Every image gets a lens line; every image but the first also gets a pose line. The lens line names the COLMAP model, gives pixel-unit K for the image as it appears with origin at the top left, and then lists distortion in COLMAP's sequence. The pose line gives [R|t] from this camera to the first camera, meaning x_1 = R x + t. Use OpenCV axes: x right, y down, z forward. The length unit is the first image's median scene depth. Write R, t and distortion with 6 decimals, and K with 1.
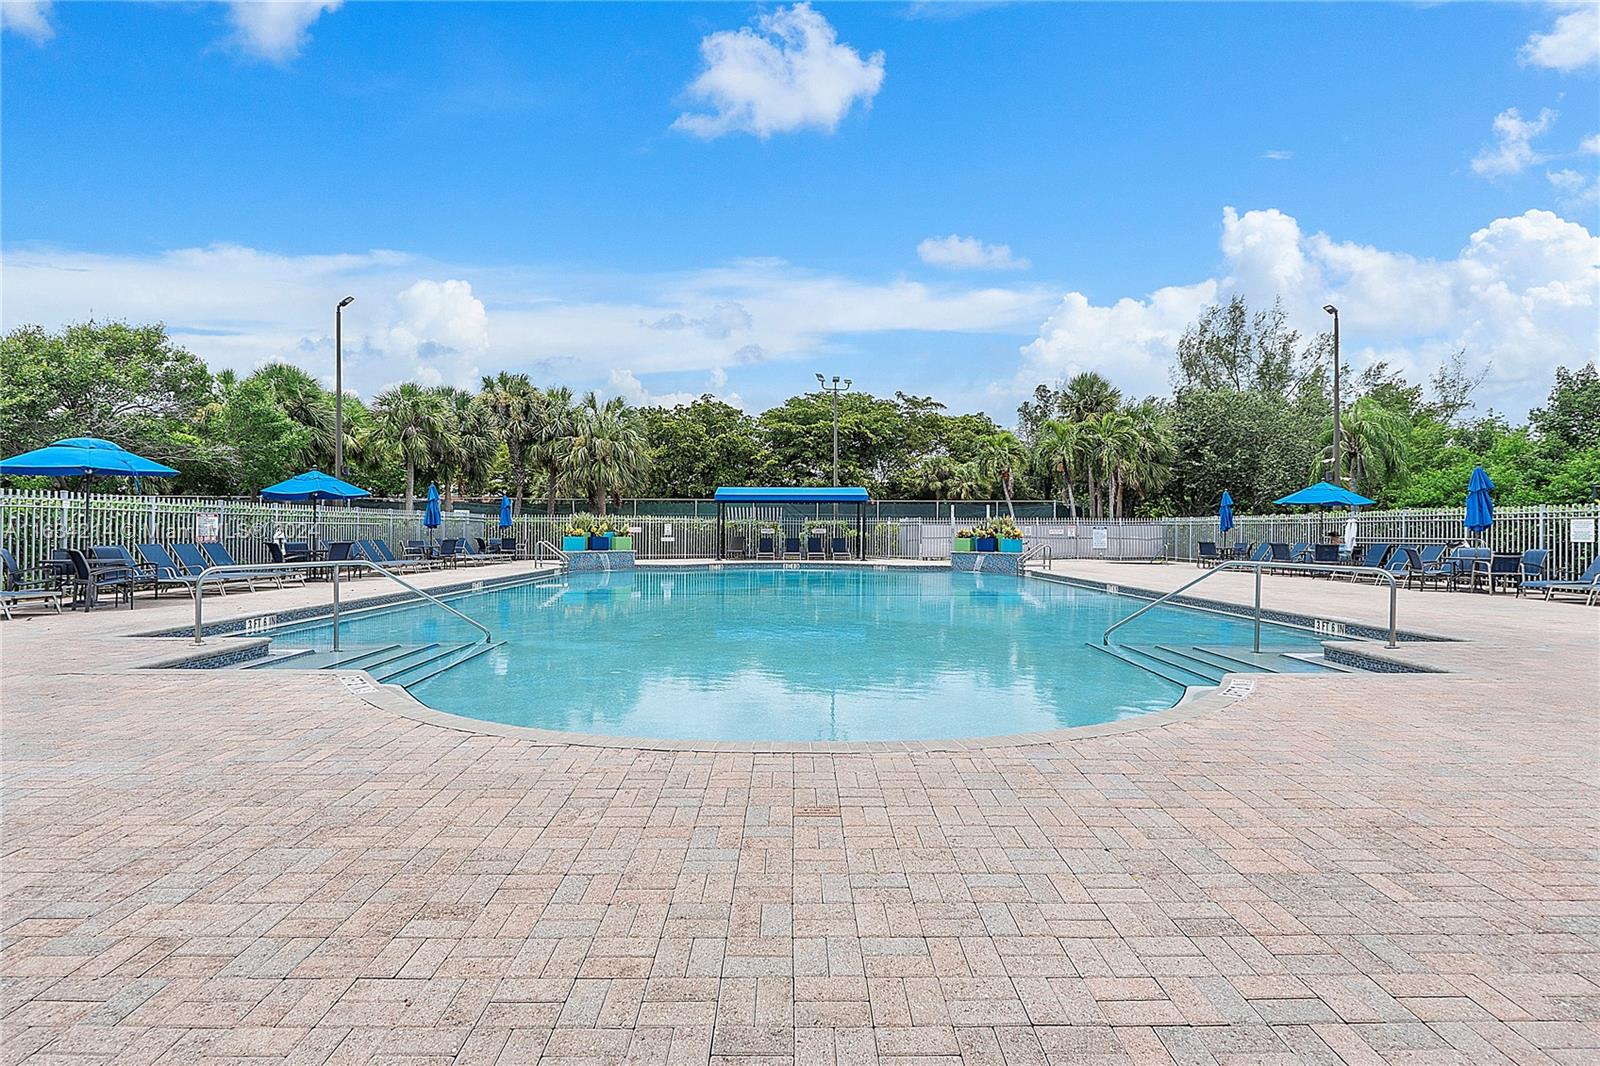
lens RADIAL K [[769.3, 0, 791.8], [0, 769.3, 531.1], [0, 0, 1]] dist [-0.003032, -0.000267]
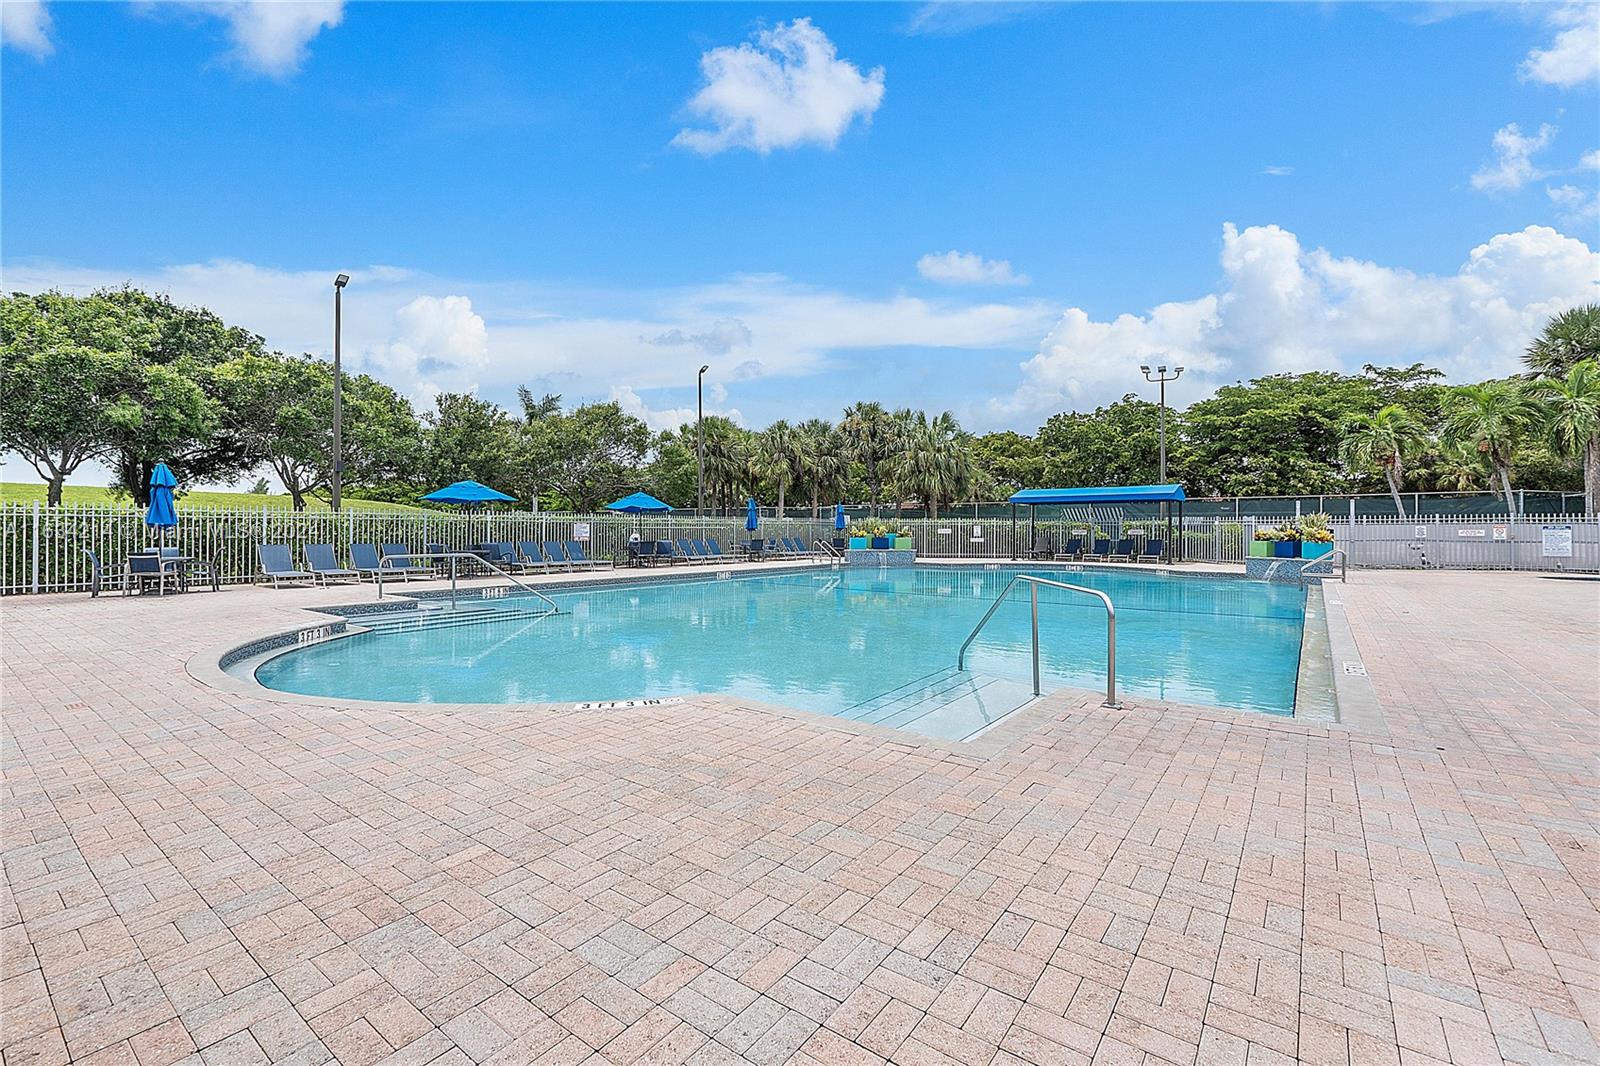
lens RADIAL K [[689.1, 0, 800.9], [0, 689.1, 530.1], [0, 0, 1]] dist [0.002773, 0.000276]
pose [[0.798042, -0.002760, -0.602595, 0.226291], [0.001981, 0.999996, -0.001957, -0.001674], [0.602598, 0.000368, 0.798045, 0.074134]]
